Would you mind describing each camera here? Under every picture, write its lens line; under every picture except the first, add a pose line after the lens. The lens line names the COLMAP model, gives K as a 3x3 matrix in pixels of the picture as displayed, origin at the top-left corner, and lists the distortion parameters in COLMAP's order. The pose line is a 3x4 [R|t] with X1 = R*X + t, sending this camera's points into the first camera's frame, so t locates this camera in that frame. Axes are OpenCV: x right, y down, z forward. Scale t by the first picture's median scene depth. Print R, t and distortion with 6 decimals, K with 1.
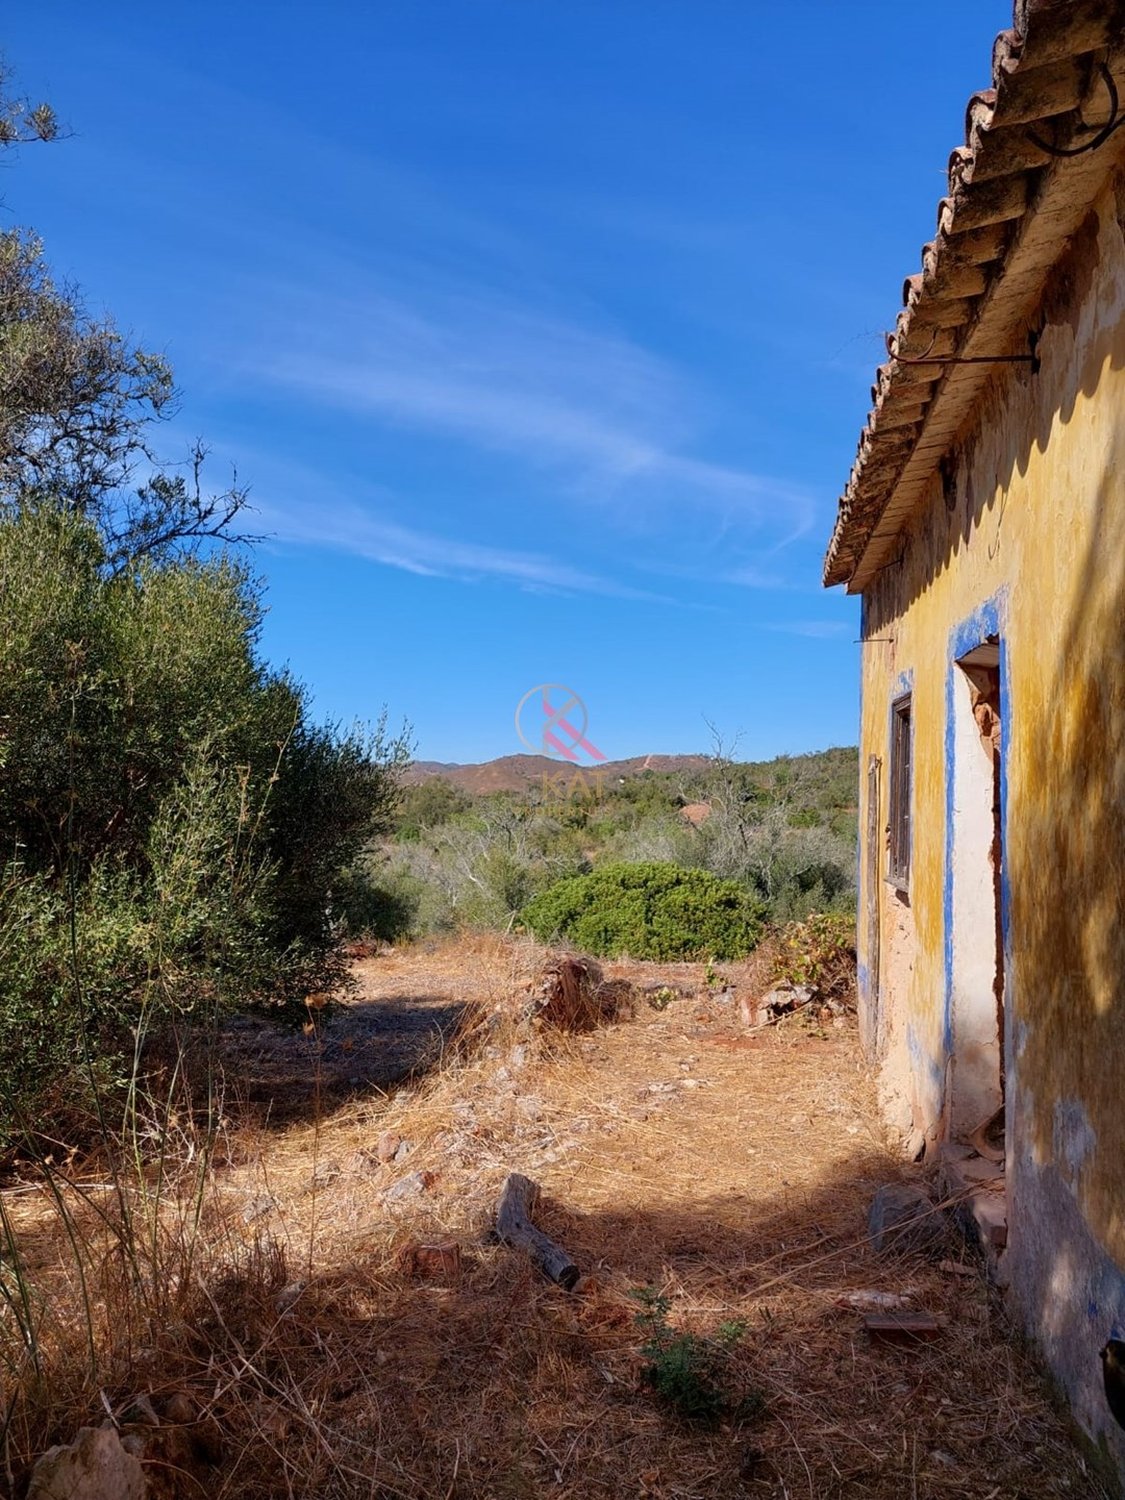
lens RADIAL K [[1086.9, 0, 547.3], [0, 1086.9, 748.6], [0, 0, 1]] dist [0.074348, -0.080528]
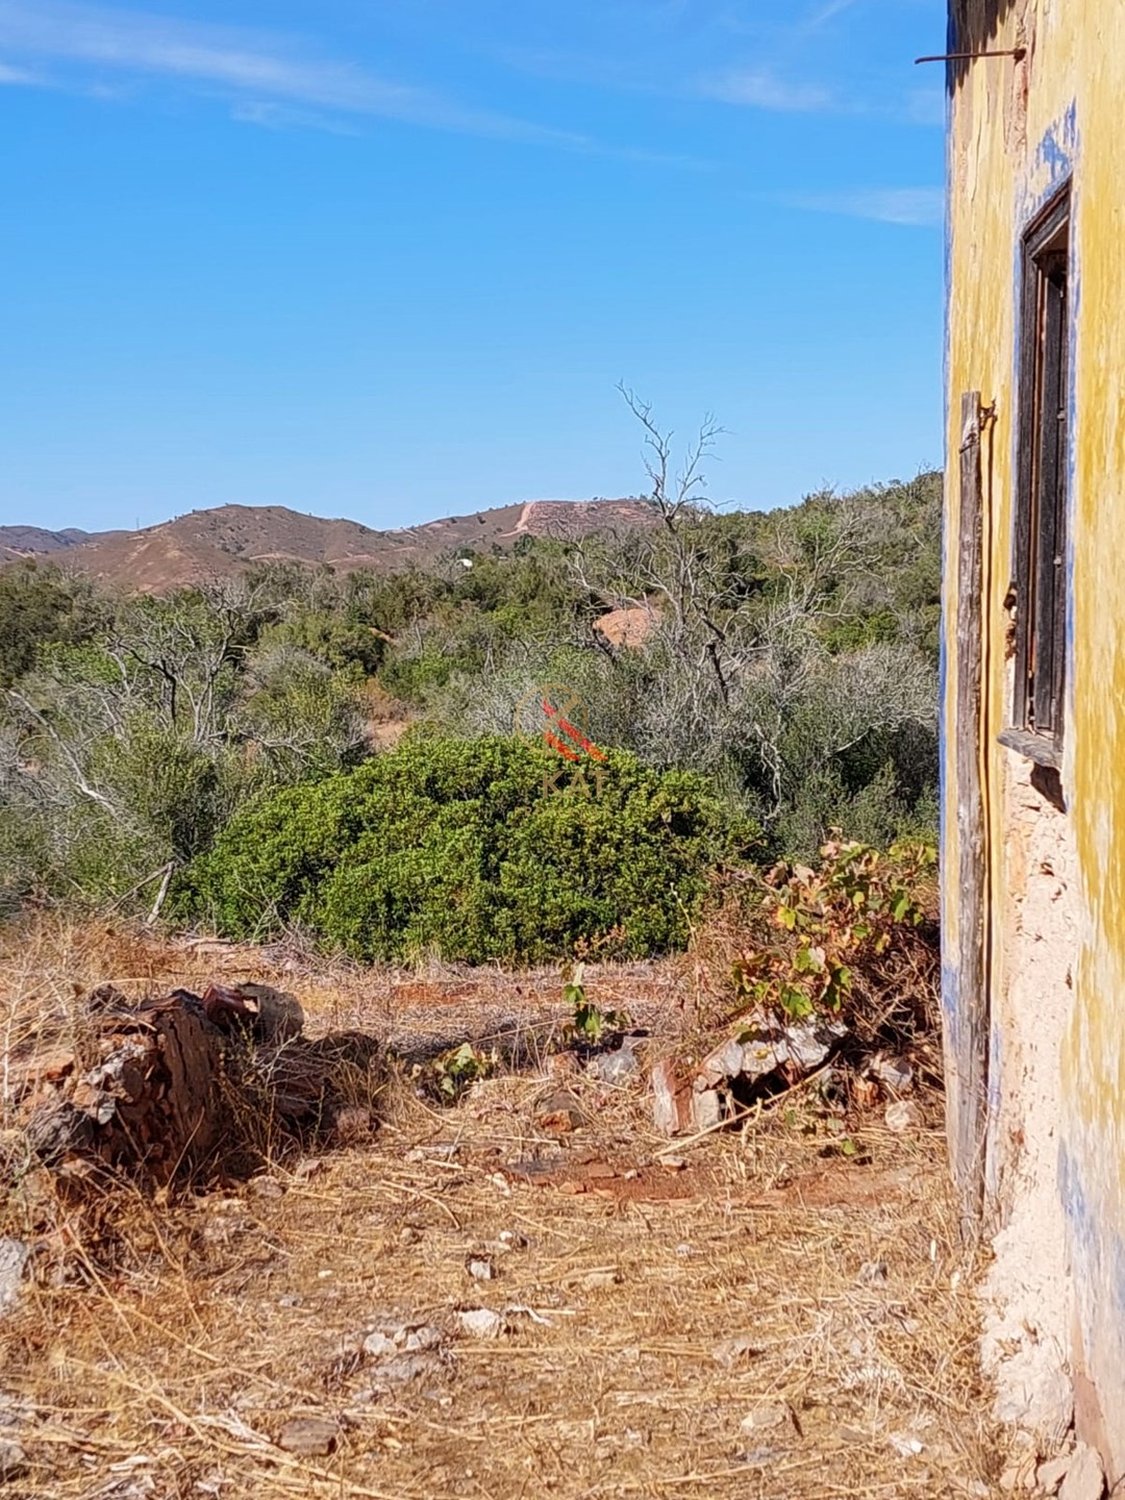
lens RADIAL K [[2427.4, 0, 564.1], [0, 2427.4, 755.8], [0, 0, 1]] dist [0.302573, -1.354706]
pose [[0.993738, -0.037598, 0.105222, 0.056917], [0.025995, 0.993641, 0.109549, 0.023406], [-0.108672, -0.106128, 0.988396, 0.155291]]
